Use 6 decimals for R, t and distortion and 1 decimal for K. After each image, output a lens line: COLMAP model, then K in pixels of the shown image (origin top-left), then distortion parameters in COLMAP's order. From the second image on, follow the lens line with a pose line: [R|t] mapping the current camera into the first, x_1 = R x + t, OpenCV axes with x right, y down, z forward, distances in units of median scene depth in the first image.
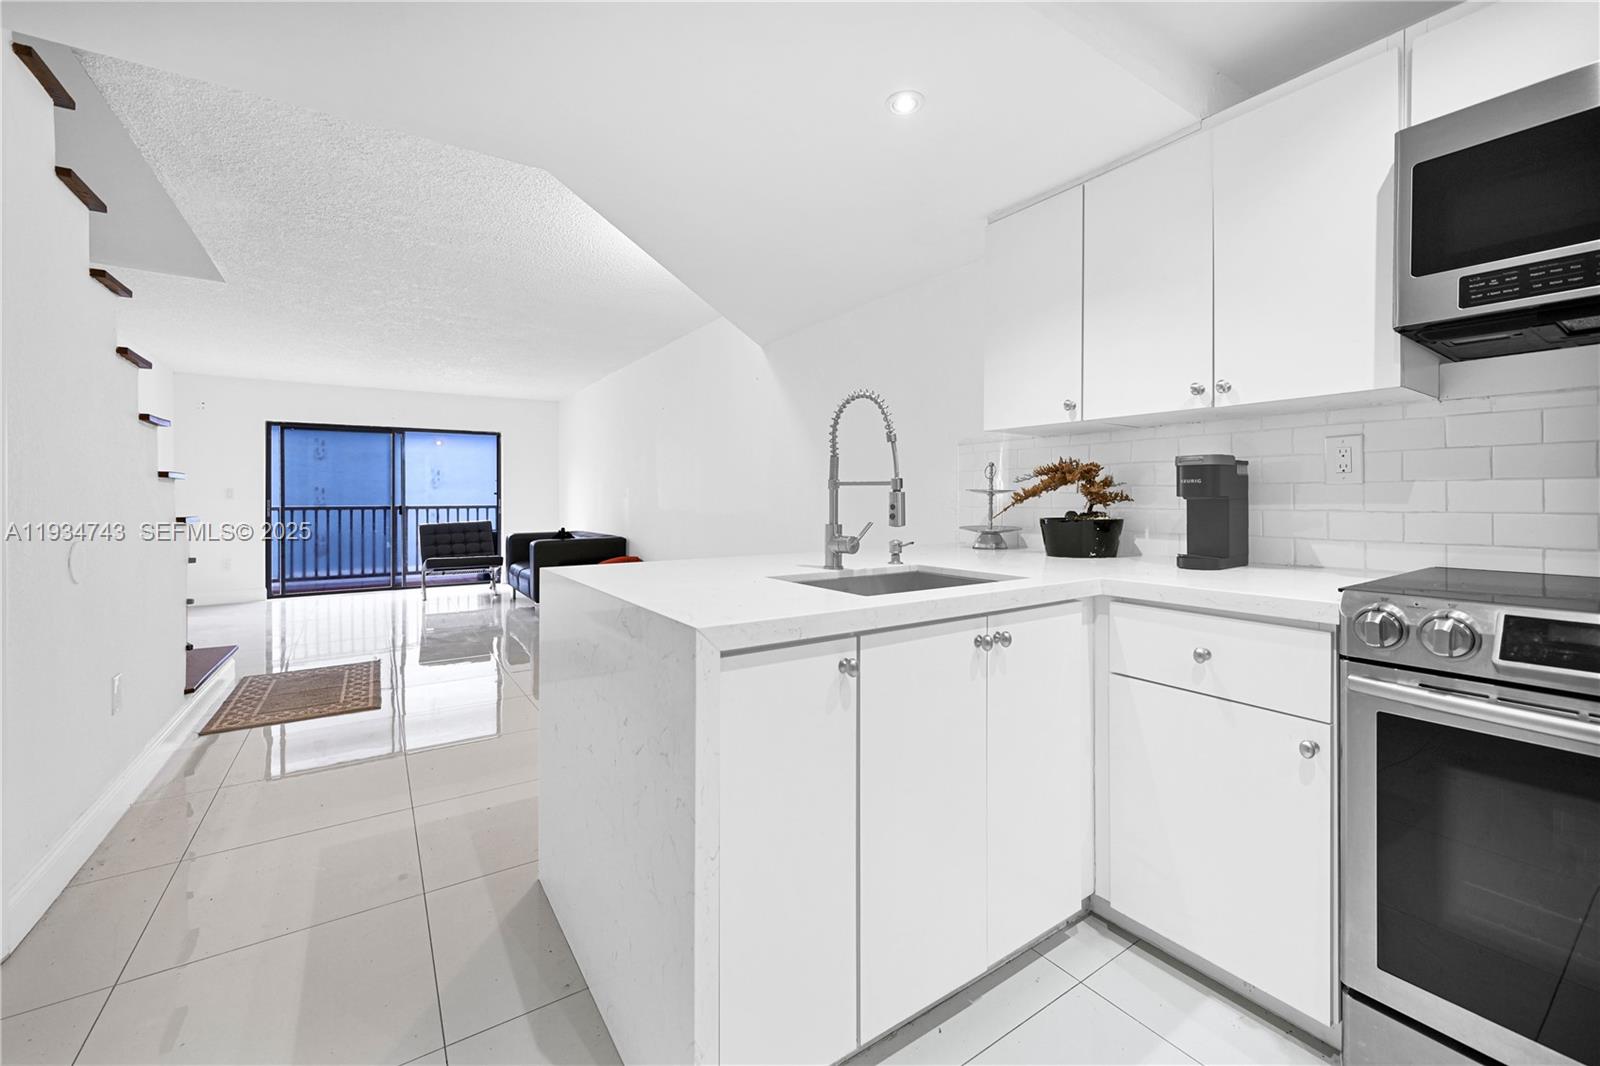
lens RADIAL K [[637.2, 0, 797.8], [0, 637.2, 503.2], [0, 0, 1]] dist [-0.002361, -0.000244]
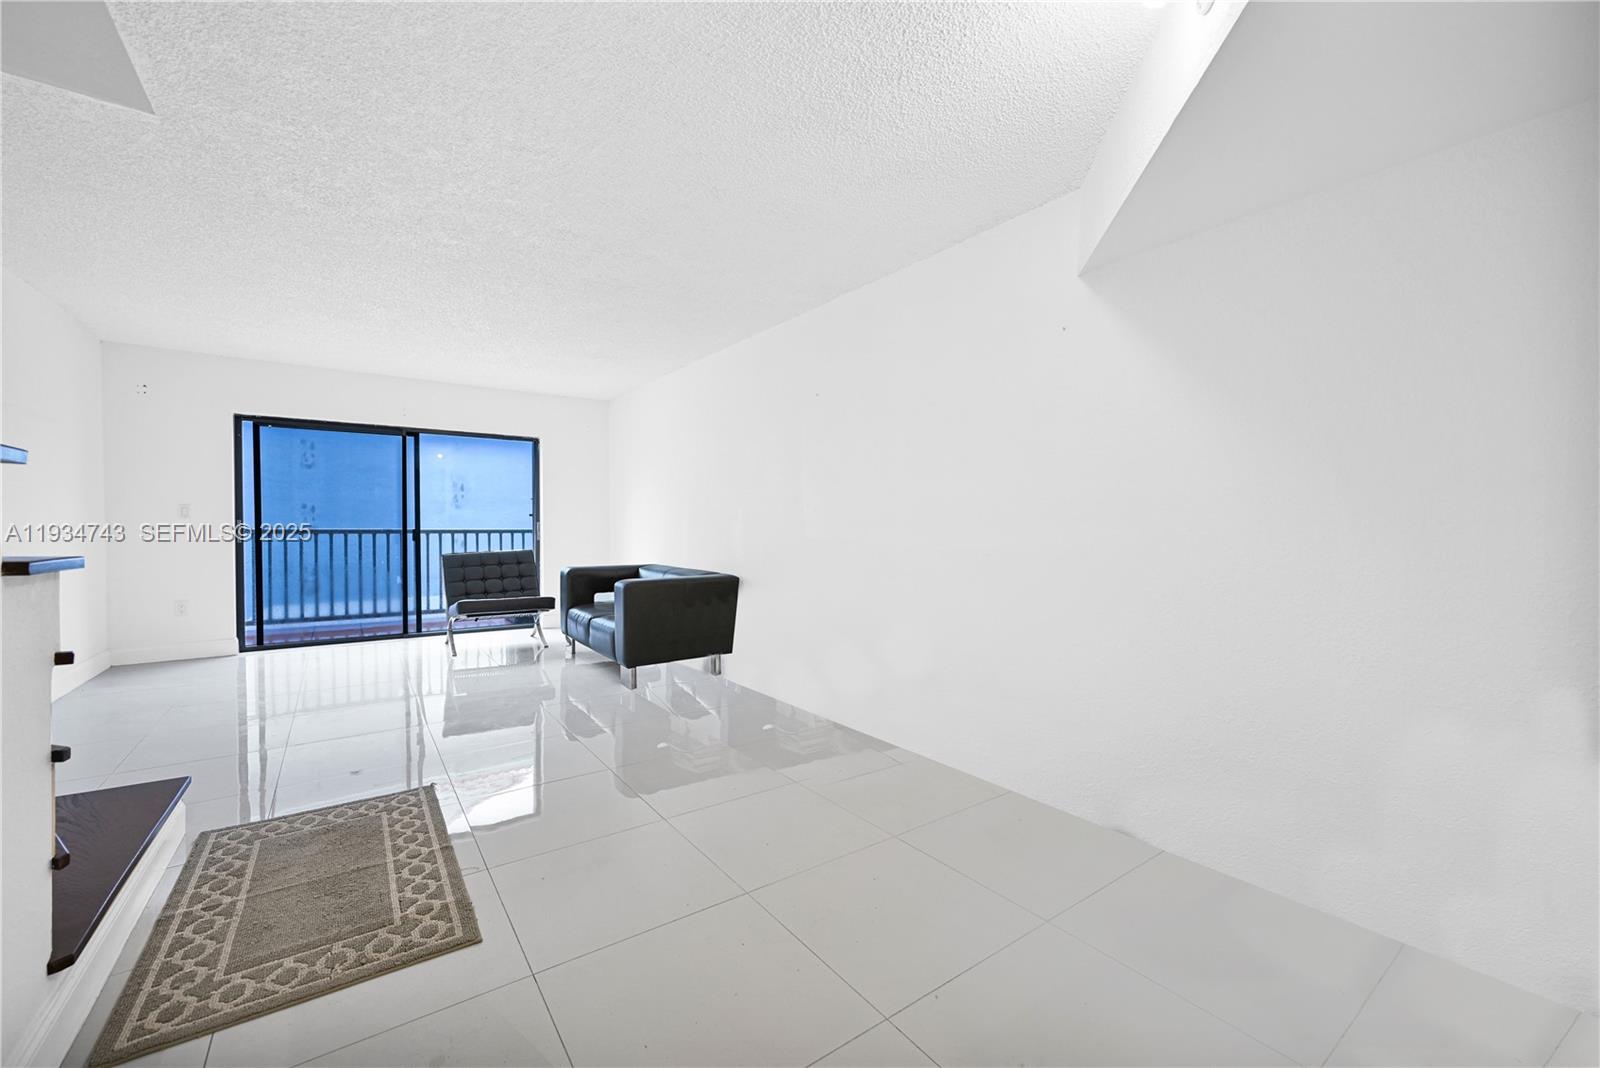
lens RADIAL K [[639.8, 0, 804.4], [0, 639.8, 543.3], [0, 0, 1]] dist [-0.001987, -0.000416]
pose [[0.999450, 0.008887, 0.031935, -0.792547], [-0.009593, 0.999711, 0.022028, -0.002512], [-0.031730, -0.022322, 0.999247, 0.941423]]
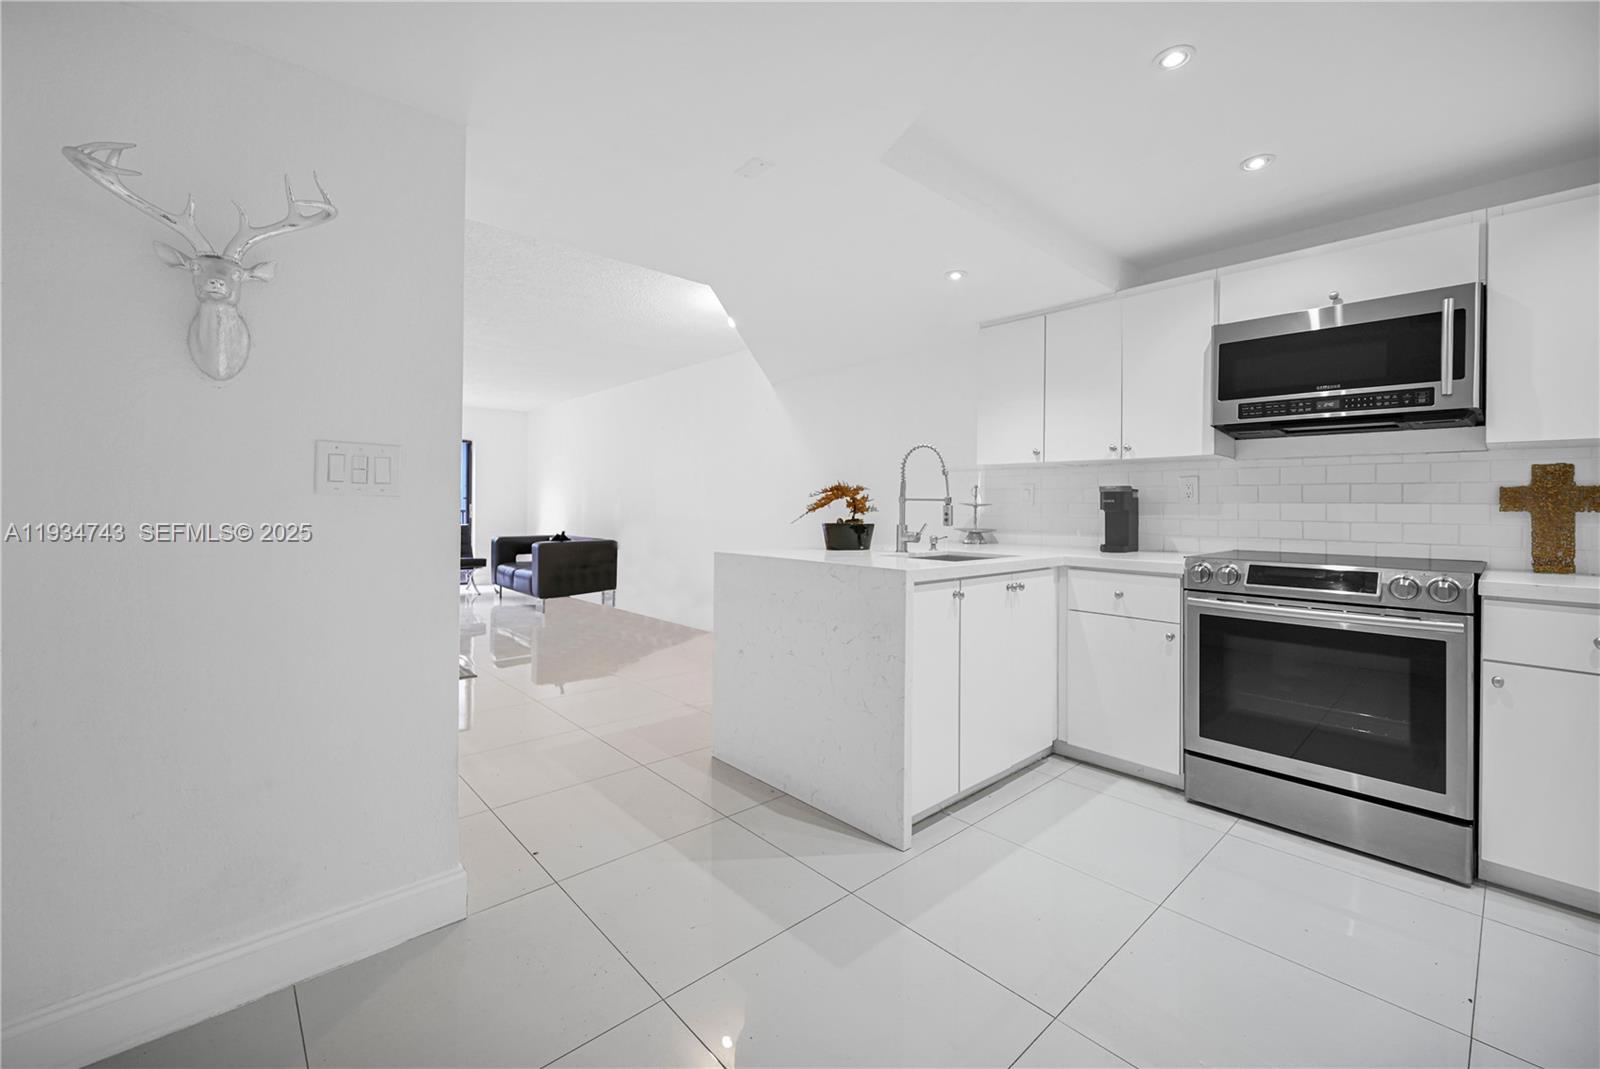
lens RADIAL K [[637.2, 0, 797.8], [0, 637.2, 504.7], [0, 0, 1]] dist [-0.002361, -0.000244]
pose [[0.989340, 0.012865, 0.145055, -0.436043], [-0.011210, 0.999863, -0.012219, 0.005179], [-0.145192, 0.010462, 0.989348, -0.546169]]
